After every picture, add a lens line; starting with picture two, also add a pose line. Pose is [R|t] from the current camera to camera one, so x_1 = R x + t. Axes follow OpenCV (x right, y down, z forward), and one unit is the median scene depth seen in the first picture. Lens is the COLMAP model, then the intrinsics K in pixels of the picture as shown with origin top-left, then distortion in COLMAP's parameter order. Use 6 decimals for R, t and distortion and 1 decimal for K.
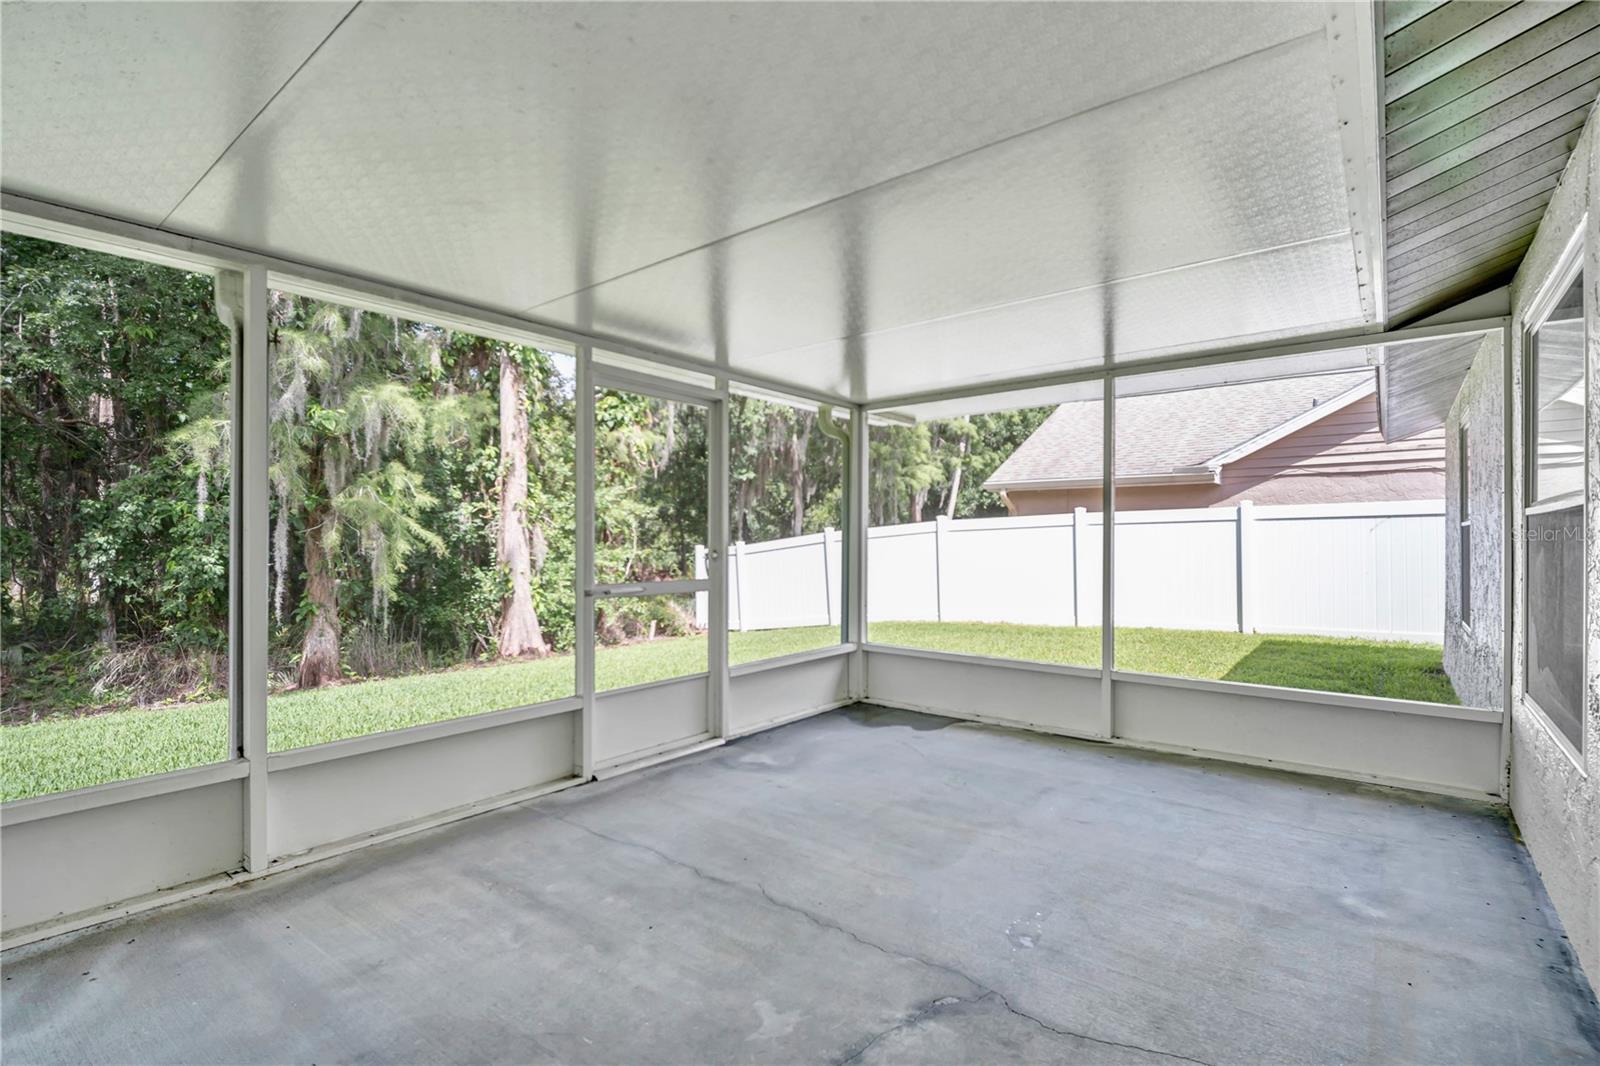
lens RADIAL K [[747.1, 0, 809.9], [0, 747.1, 536.1], [0, 0, 1]] dist [0.002243, -0.009077]
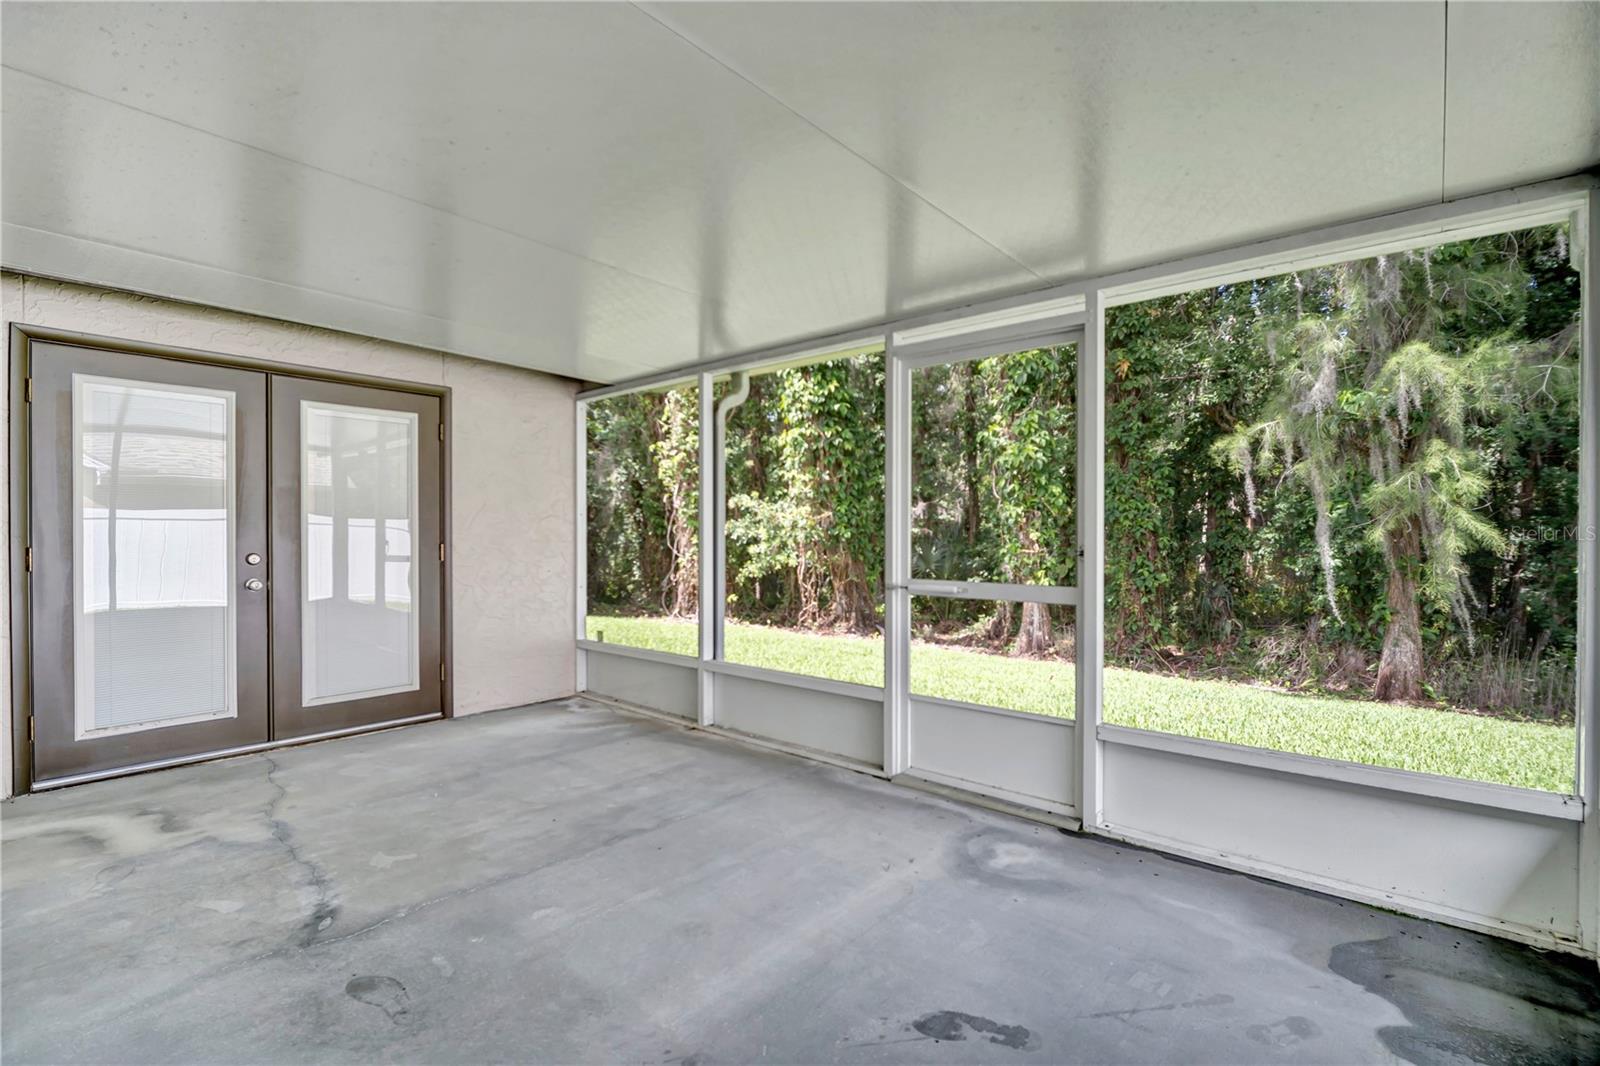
lens RADIAL K [[747.1, 0, 811.4], [0, 747.1, 535.2], [0, 0, 1]] dist [0.002243, -0.009077]
pose [[-0.035936, -0.001851, -0.999352, 0.790711], [-0.000409, 0.999998, -0.001838, 0.013886], [0.999354, 0.000343, -0.035936, 1.081683]]
